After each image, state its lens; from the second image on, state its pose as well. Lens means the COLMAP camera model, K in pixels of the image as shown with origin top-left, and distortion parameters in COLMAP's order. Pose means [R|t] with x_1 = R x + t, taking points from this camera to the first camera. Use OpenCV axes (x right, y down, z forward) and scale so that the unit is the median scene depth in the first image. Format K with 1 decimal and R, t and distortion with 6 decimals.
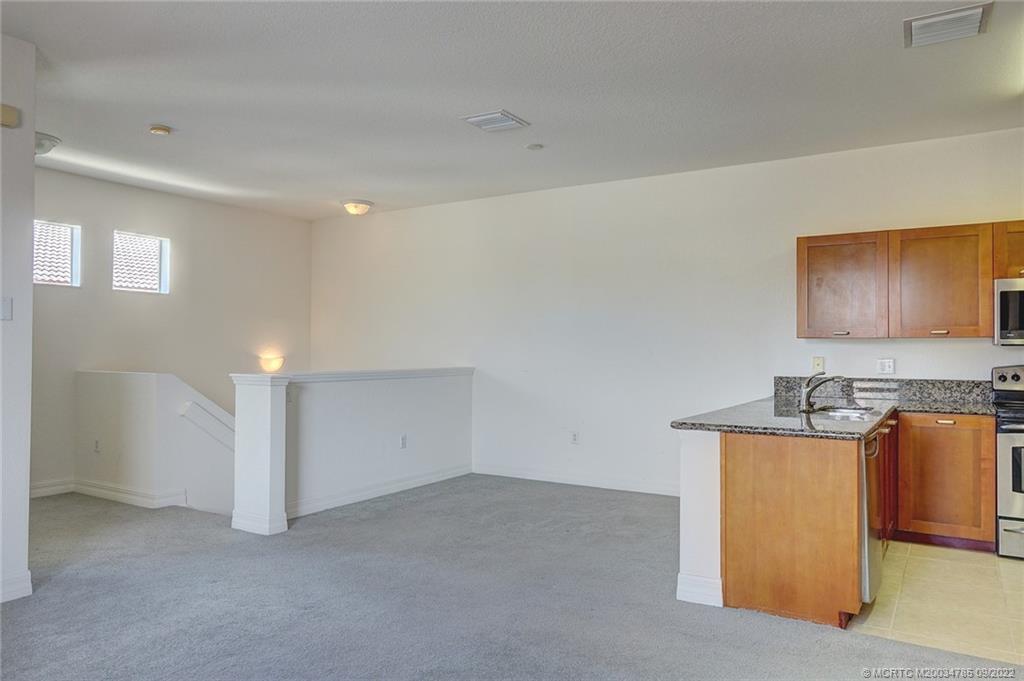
lens RADIAL K [[711.2, 0, 514.3], [0, 711.2, 337.8], [0, 0, 1]] dist [0.002164, 0.000527]
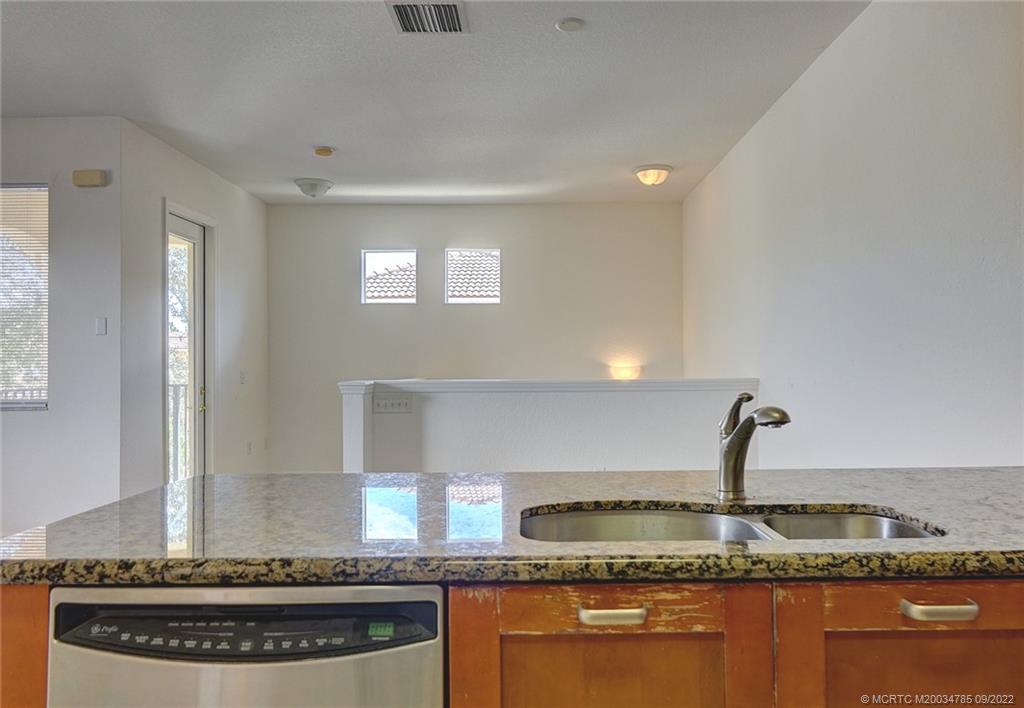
lens RADIAL K [[738.1, 0, 528.6], [0, 738.1, 352.9], [0, 0, 1]] dist [0.002263, 0.005618]
pose [[0.529961, -0.020943, -0.847763, 0.621871], [0.023547, 0.999673, -0.009976, 0.029380], [0.847695, -0.014675, 0.530281, 0.696558]]
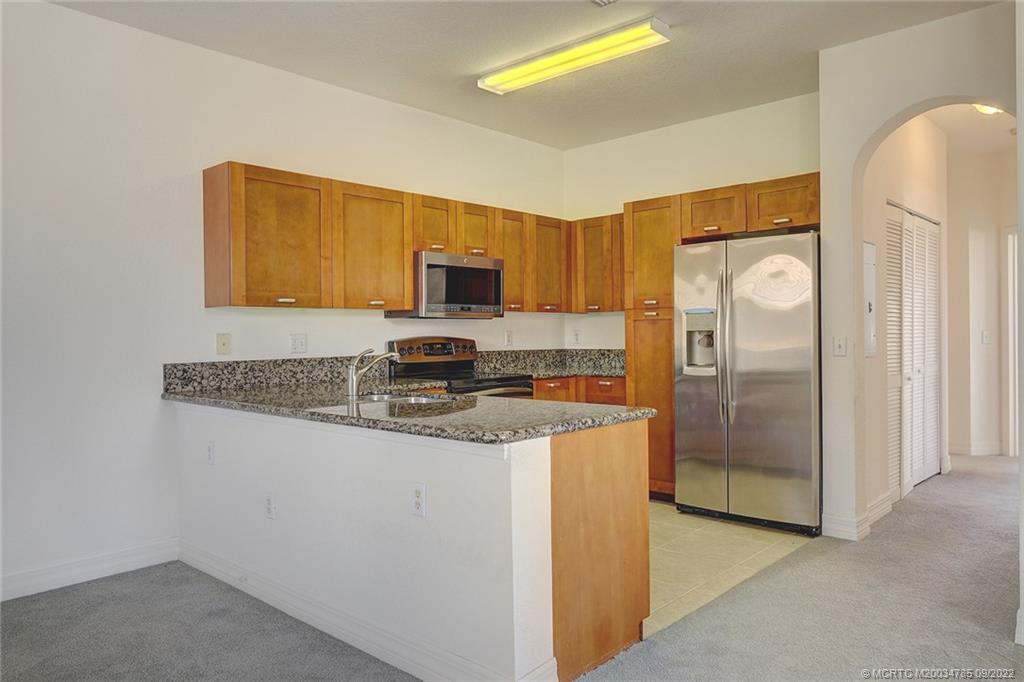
lens RADIAL K [[711.2, 0, 513.3], [0, 711.2, 336.6], [0, 0, 1]] dist [0.002164, 0.000527]
pose [[0.183558, -0.010409, 0.982954, -0.265436], [-0.003059, 0.999933, 0.011160, 0.024506], [-0.983004, -0.005055, 0.183514, 0.666593]]
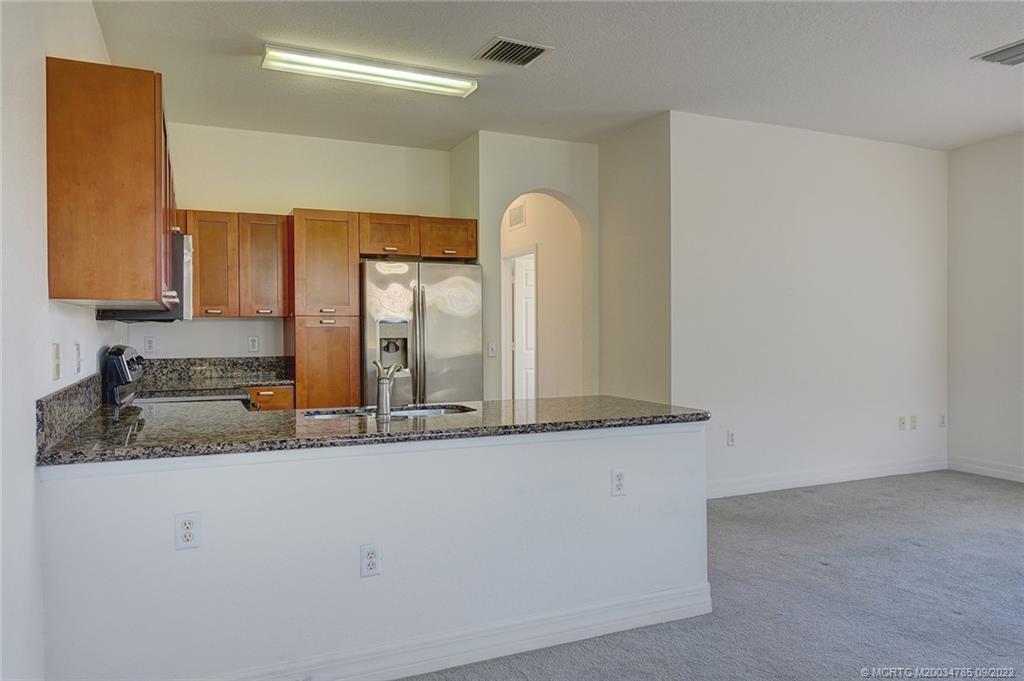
lens RADIAL K [[711.2, 0, 512.5], [0, 711.2, 339.1], [0, 0, 1]] dist [0.002164, 0.000527]
pose [[-0.832132, -0.007114, 0.554532, -0.036685], [-0.007802, 0.999969, 0.001120, 0.025127], [-0.554522, -0.003394, -0.832162, 1.388019]]
